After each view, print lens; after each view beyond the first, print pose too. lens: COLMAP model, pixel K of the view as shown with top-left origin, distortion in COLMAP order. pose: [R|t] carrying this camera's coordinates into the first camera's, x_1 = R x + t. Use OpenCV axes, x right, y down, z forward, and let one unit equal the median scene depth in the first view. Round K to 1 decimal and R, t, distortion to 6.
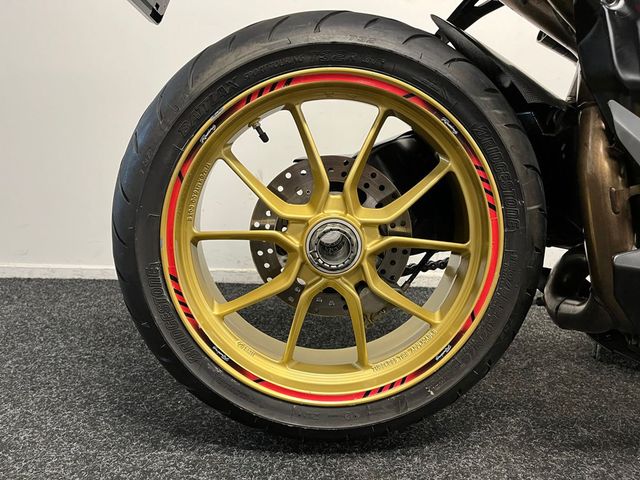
lens RADIAL K [[491.7, 0, 320.0], [0, 491.7, 240.0], [0, 0, 1]] dist [0.049839, -0.000807]
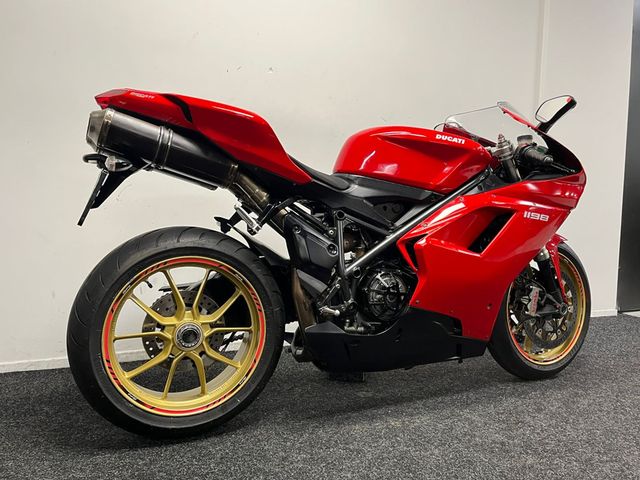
lens RADIAL K [[518.2, 0, 320.0], [0, 518.2, 240.0], [0, 0, 1]] dist [0.048447, -0.003745]
pose [[0.926548, -0.036692, 0.374383, -0.263461], [0.079375, 0.991893, -0.099232, -0.125214], [-0.367707, 0.121660, 0.921949, -1.279155]]
